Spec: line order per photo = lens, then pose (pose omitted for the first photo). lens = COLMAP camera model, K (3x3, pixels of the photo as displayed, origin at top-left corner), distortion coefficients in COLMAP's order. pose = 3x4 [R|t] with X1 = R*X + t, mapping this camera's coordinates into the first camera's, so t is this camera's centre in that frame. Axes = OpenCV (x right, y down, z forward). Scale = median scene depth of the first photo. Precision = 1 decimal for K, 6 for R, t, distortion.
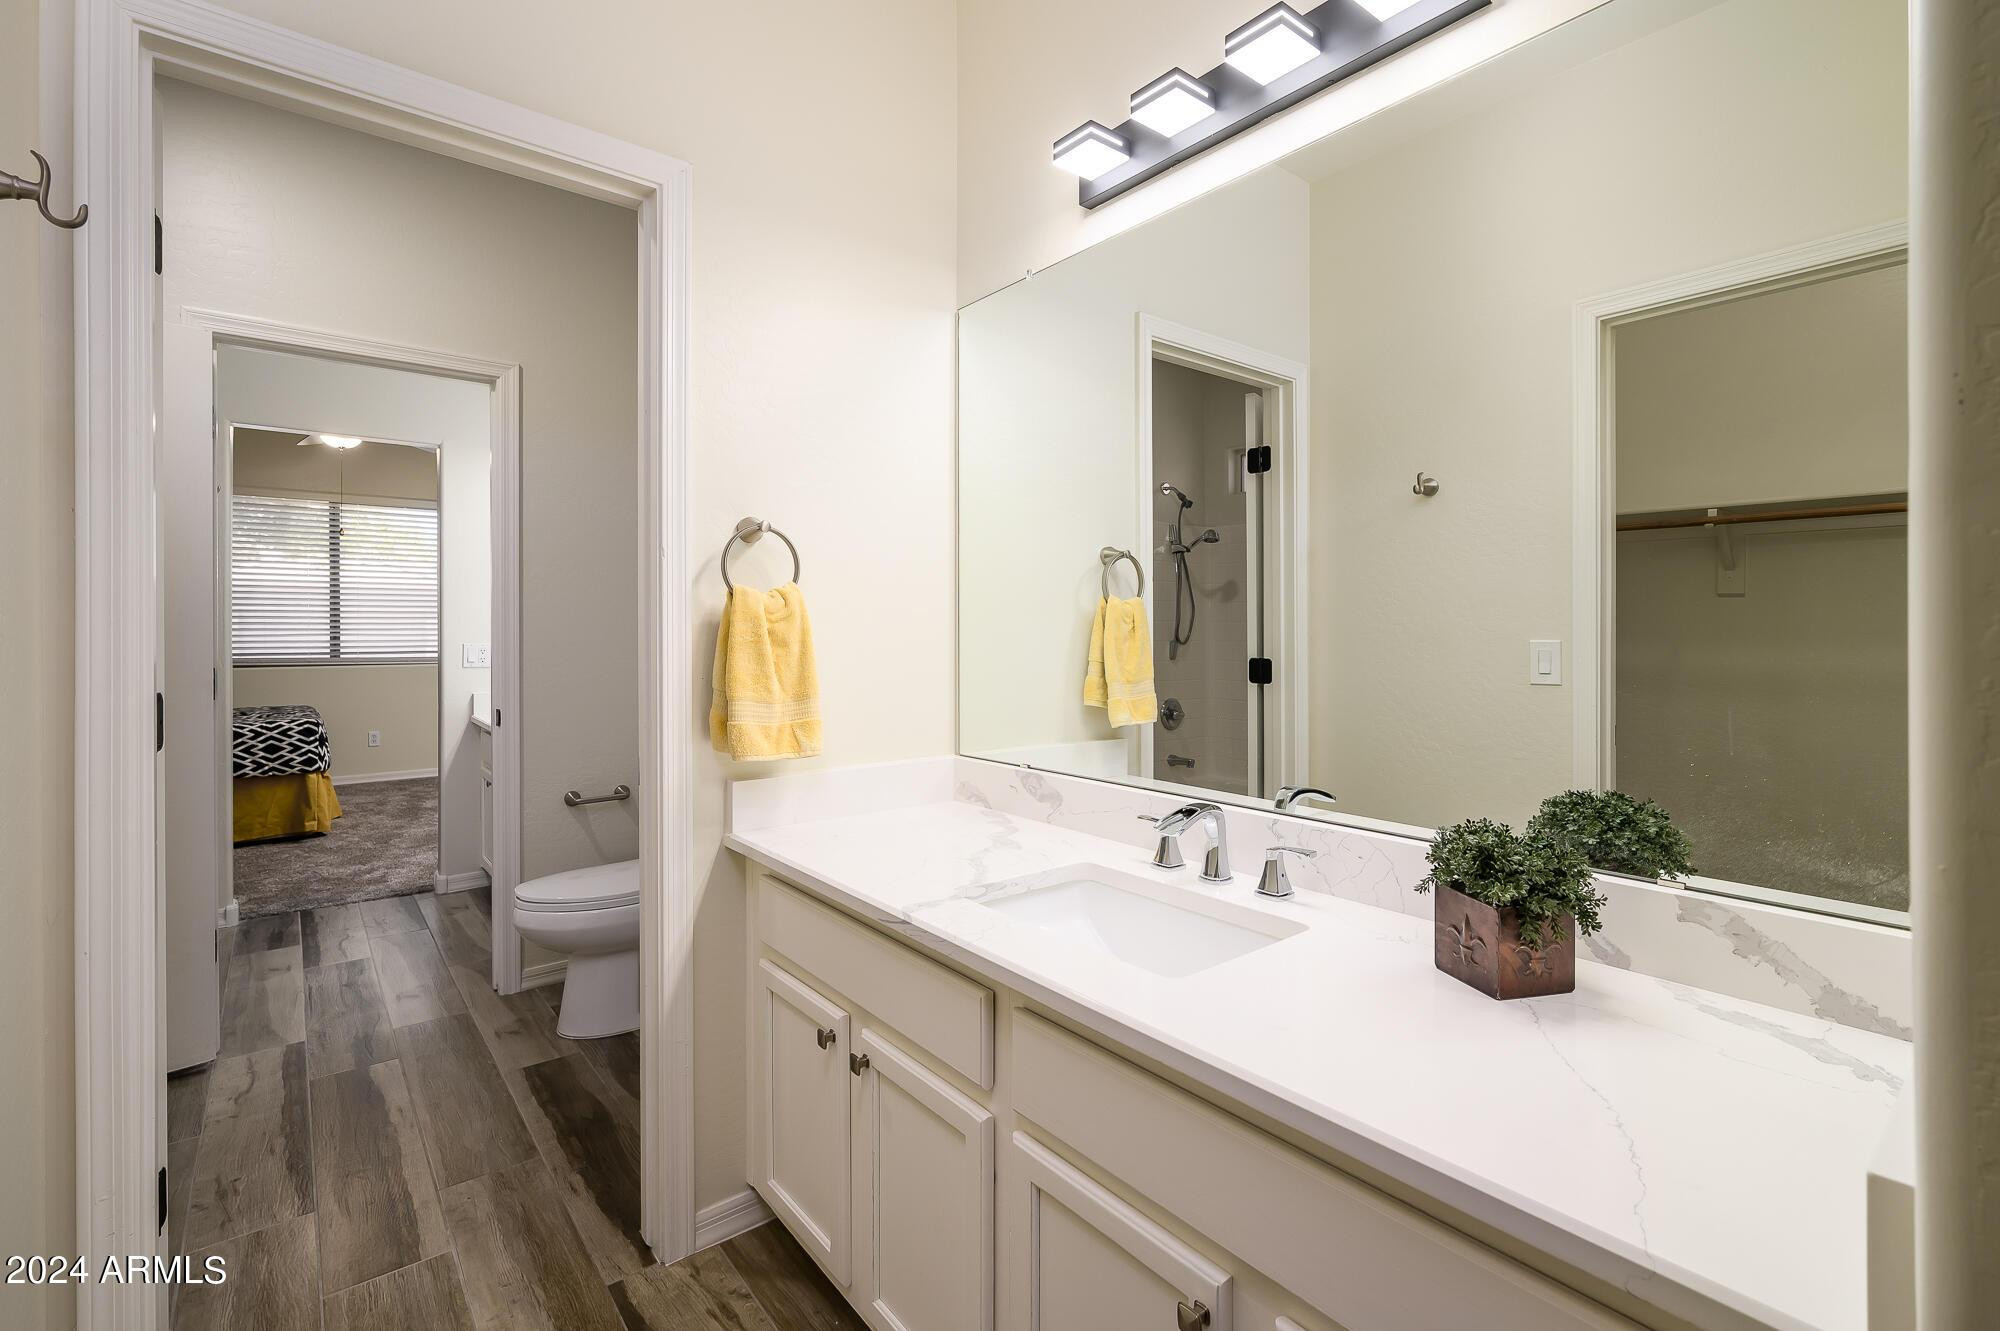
lens RADIAL K [[889.0, 0, 1014.0], [0, 889.0, 621.3], [0, 0, 1]] dist [0.004850, -0.000205]
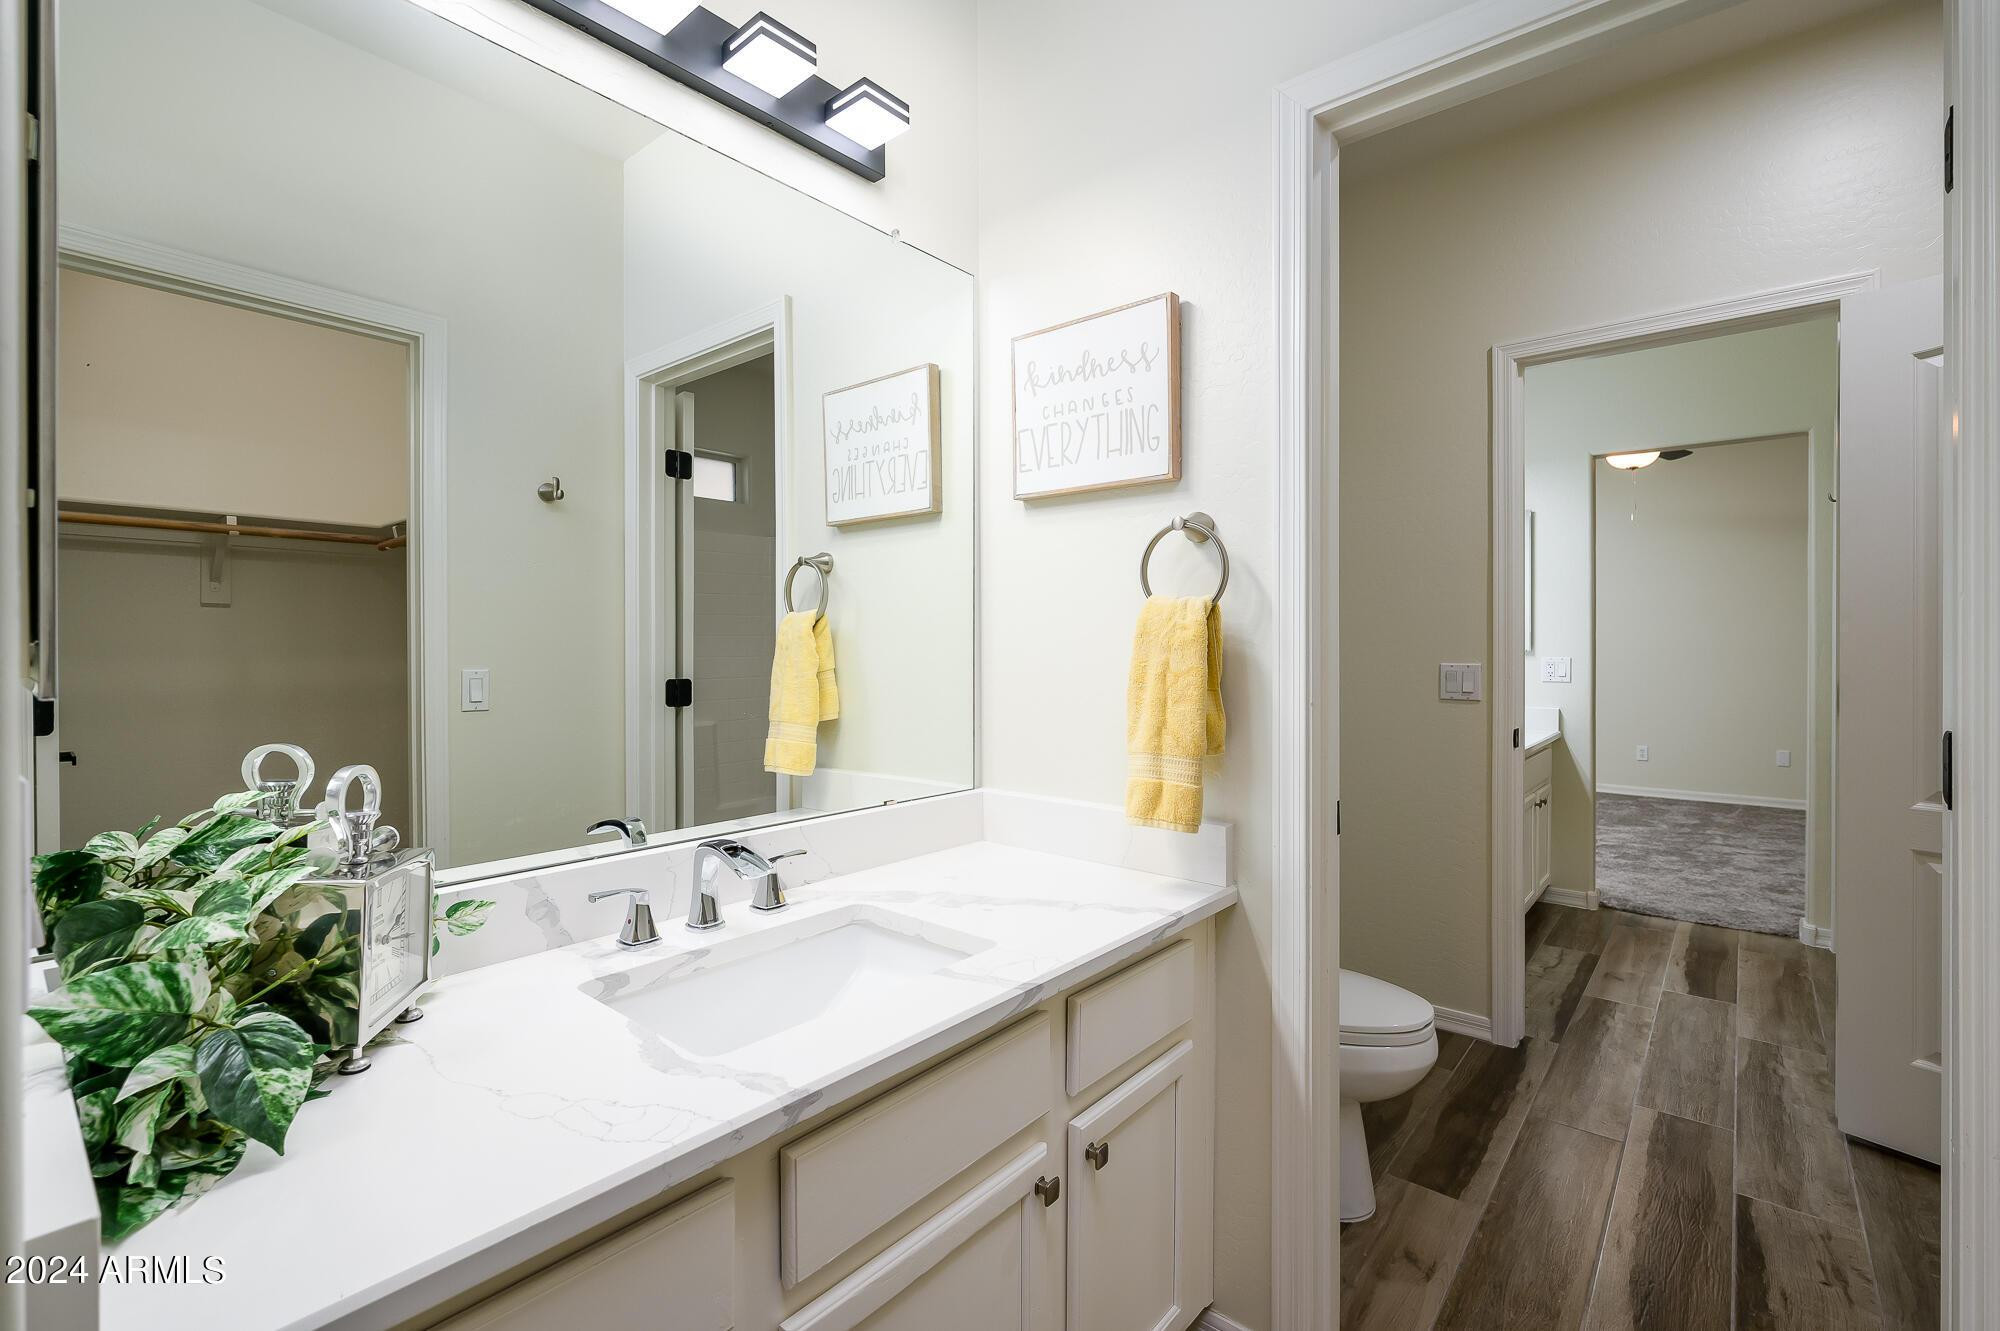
lens RADIAL K [[889.0, 0, 1001.6], [0, 889.0, 661.4], [0, 0, 1]] dist [0.004850, -0.000205]
pose [[-0.187977, -0.010846, 0.982113, -1.335262], [-0.003744, 0.999940, 0.010327, 0.025526], [-0.982166, -0.001736, -0.188007, 1.660998]]
